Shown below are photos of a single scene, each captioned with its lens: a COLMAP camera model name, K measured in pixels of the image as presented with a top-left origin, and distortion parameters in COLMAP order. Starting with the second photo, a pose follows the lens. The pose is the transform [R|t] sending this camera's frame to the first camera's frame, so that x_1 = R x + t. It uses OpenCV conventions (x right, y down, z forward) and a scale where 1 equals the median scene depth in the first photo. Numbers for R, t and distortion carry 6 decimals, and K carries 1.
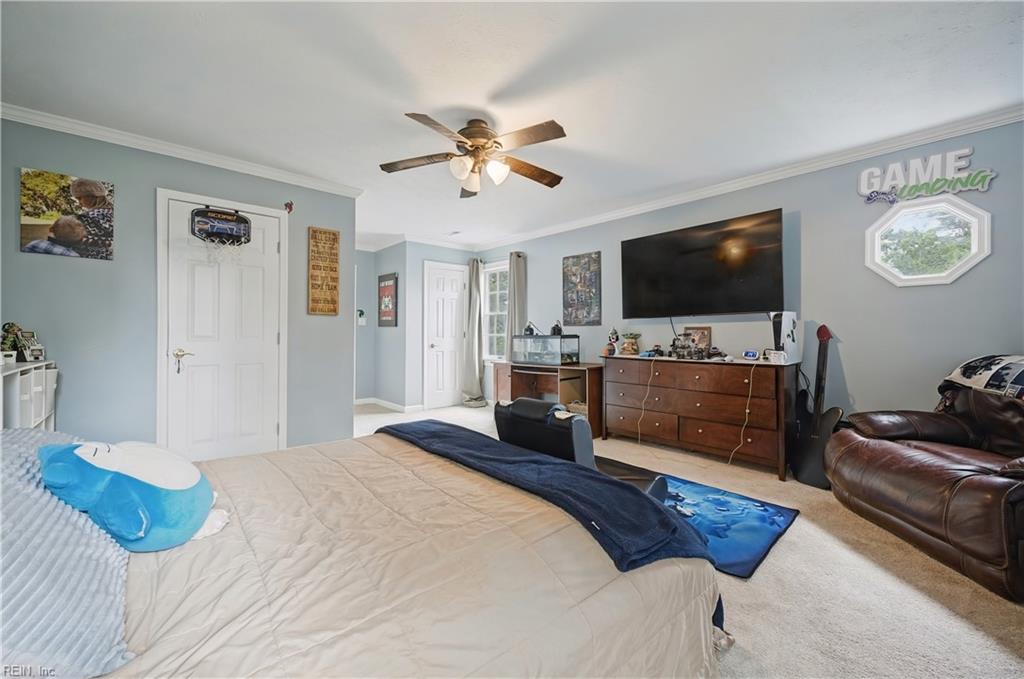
lens RADIAL K [[405.8, 0, 510.6], [0, 405.8, 340.9], [0, 0, 1]] dist [0.000152, 0.000001]
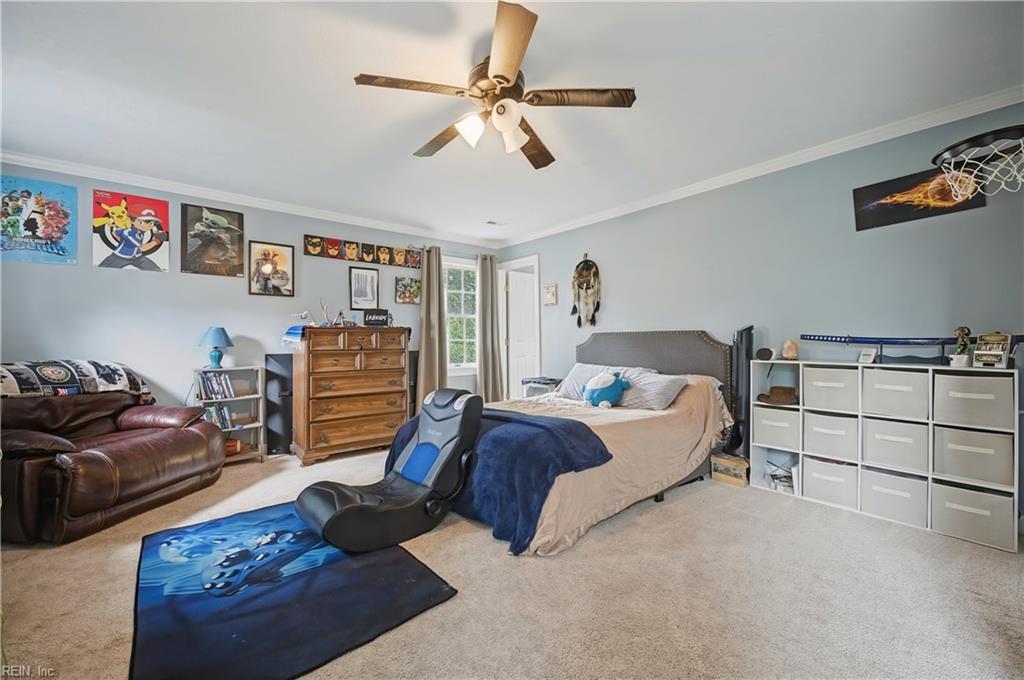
lens RADIAL K [[405.8, 0, 513.2], [0, 405.8, 341.9], [0, 0, 1]] dist [0.000152, 0.000001]
pose [[-0.999847, 0.003498, 0.017138, -0.126870], [0.003434, 0.999987, -0.003784, -0.007767], [-0.017151, -0.003725, -0.999846, 1.872137]]
